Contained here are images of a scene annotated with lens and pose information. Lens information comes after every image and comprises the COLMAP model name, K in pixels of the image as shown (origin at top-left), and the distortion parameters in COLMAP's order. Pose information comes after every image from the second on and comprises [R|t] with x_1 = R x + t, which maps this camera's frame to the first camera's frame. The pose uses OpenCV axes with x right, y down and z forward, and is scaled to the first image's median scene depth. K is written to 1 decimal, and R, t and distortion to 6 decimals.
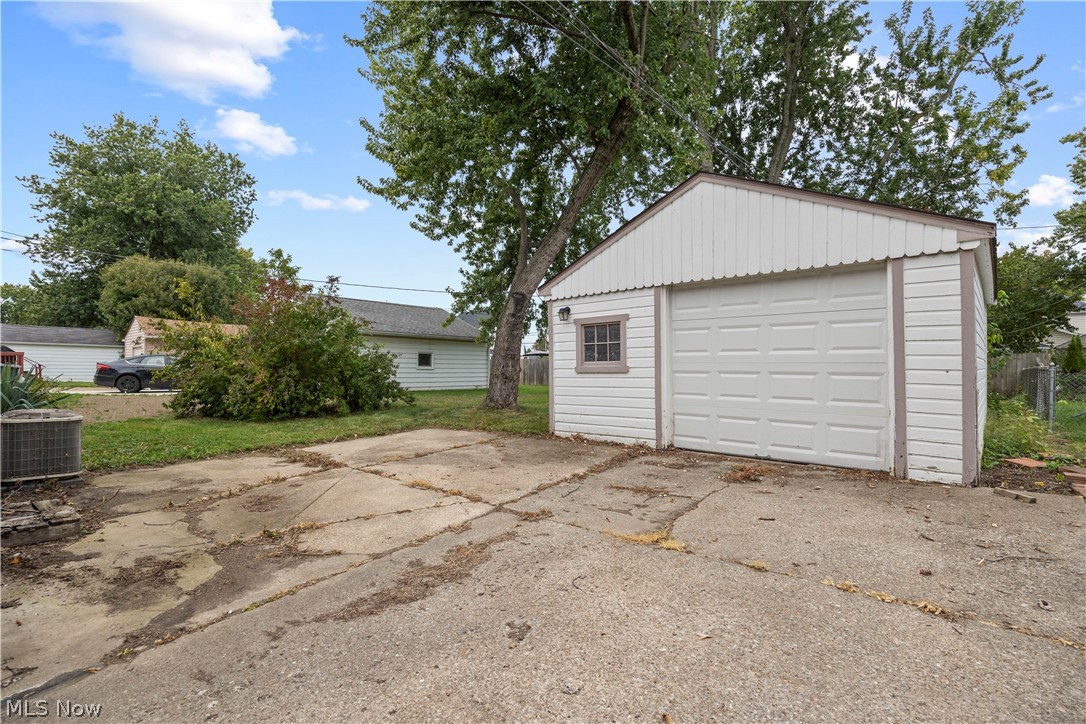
lens RADIAL K [[515.4, 0, 546.9], [0, 515.4, 370.8], [0, 0, 1]] dist [-0.013948, -0.000260]
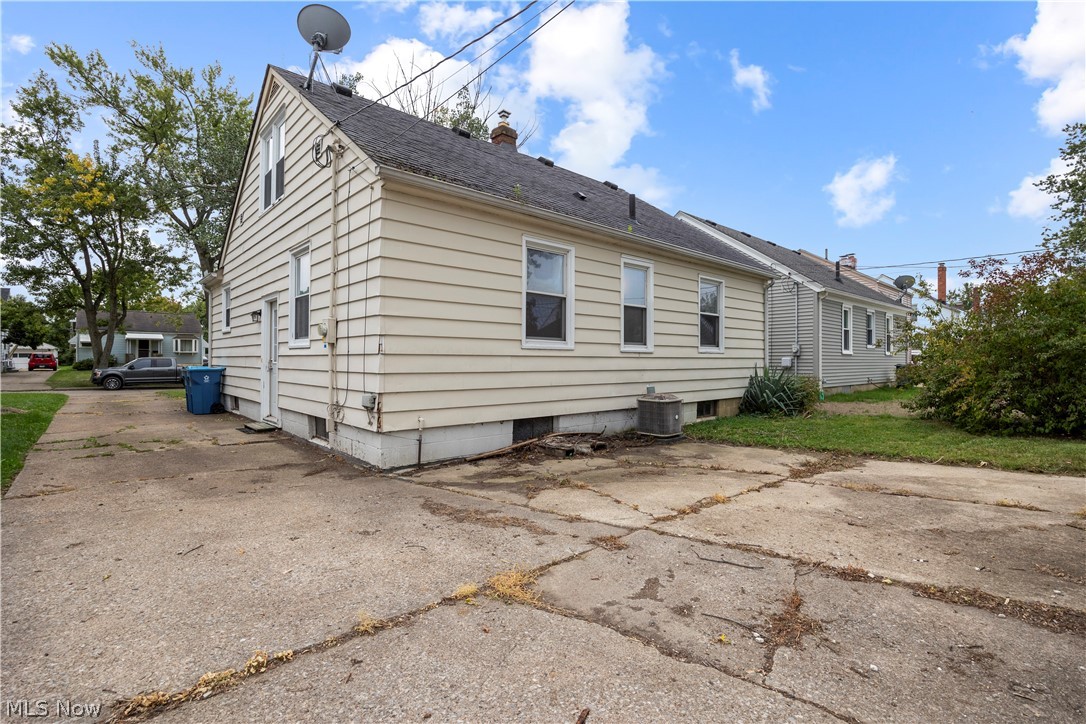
lens RADIAL K [[515.4, 0, 545.2], [0, 515.4, 357.3], [0, 0, 1]] dist [-0.013948, -0.000260]
pose [[-0.119339, -0.016331, -0.992719, 0.867777], [-0.006854, 0.999854, -0.015624, -0.016945], [0.992830, 0.004939, -0.119434, 1.009257]]
